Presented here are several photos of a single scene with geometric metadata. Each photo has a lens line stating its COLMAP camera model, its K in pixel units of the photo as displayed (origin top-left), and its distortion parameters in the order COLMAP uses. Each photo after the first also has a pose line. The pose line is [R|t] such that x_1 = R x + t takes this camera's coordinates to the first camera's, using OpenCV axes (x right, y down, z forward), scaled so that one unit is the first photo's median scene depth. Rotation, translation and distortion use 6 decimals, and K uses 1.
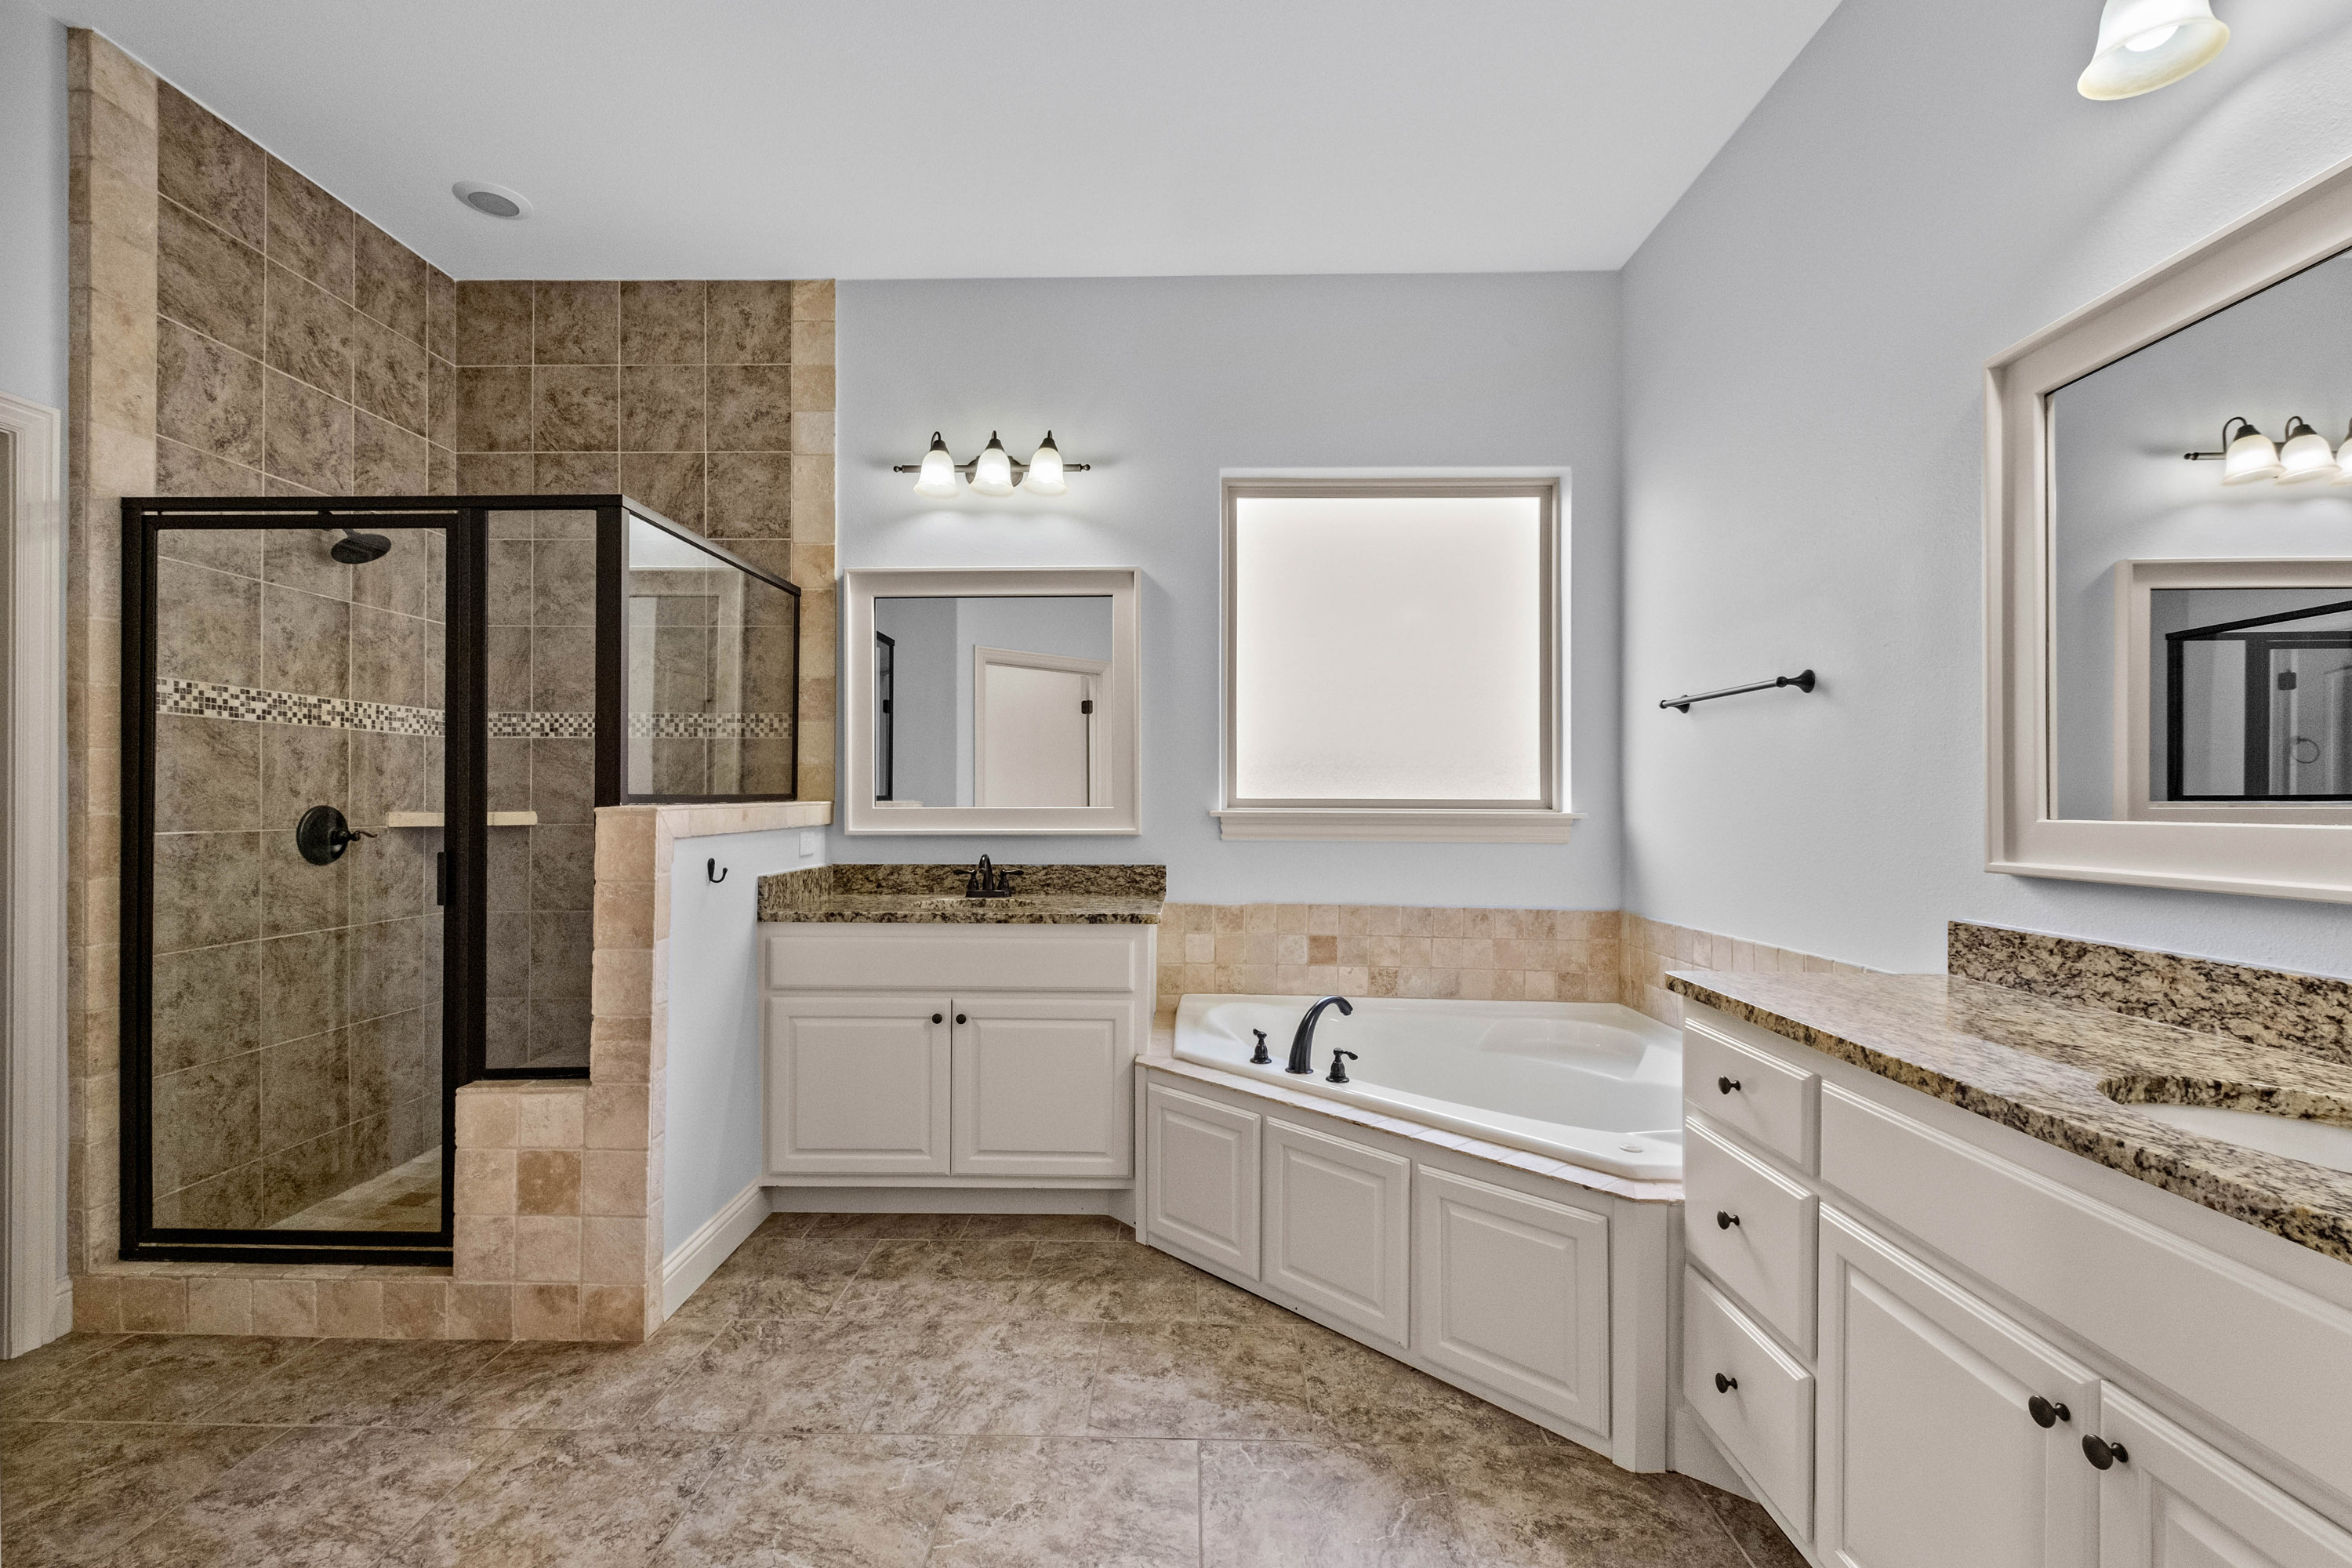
lens RADIAL K [[1042.0, 0, 1151.2], [0, 1042.0, 796.9], [0, 0, 1]] dist [0.009789, -0.004311]
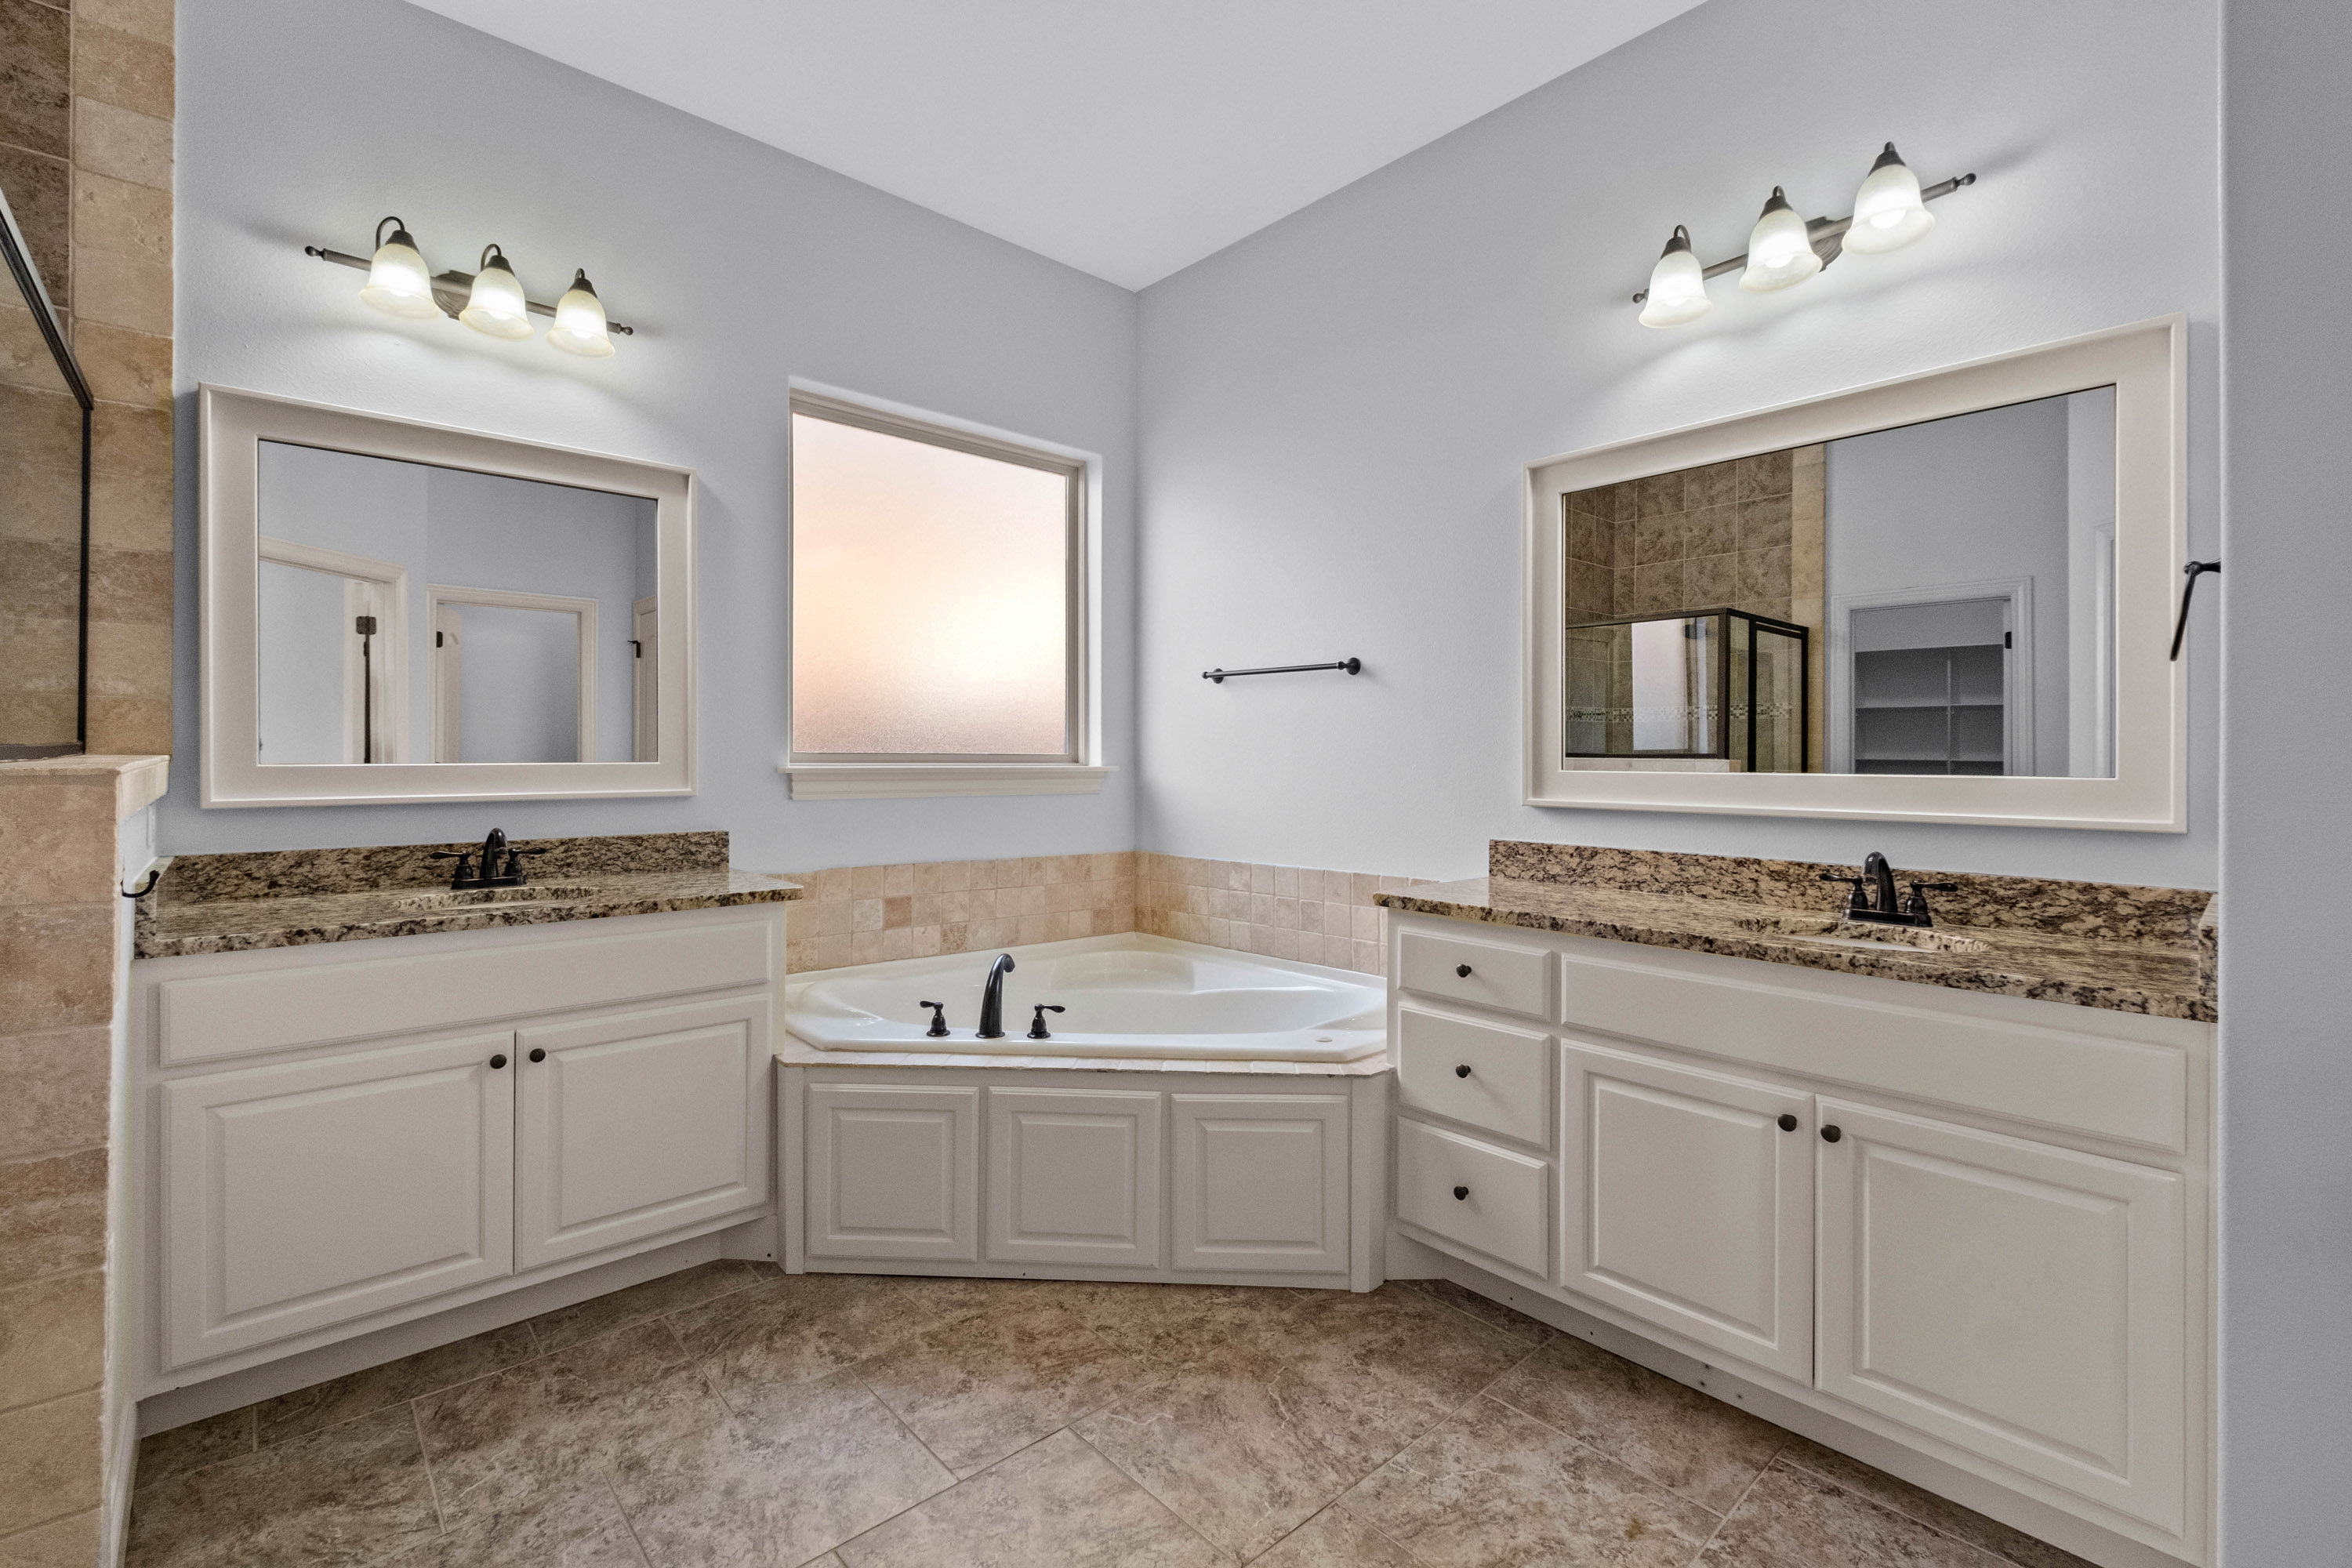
lens RADIAL K [[1042.0, 0, 1167.0], [0, 1042.0, 762.5], [0, 0, 1]] dist [0.009789, -0.004311]
pose [[0.724161, -0.003709, 0.689621, -0.408240], [-0.005875, 0.999916, 0.011547, -0.002568], [-0.689606, -0.012414, 0.724078, 0.188975]]
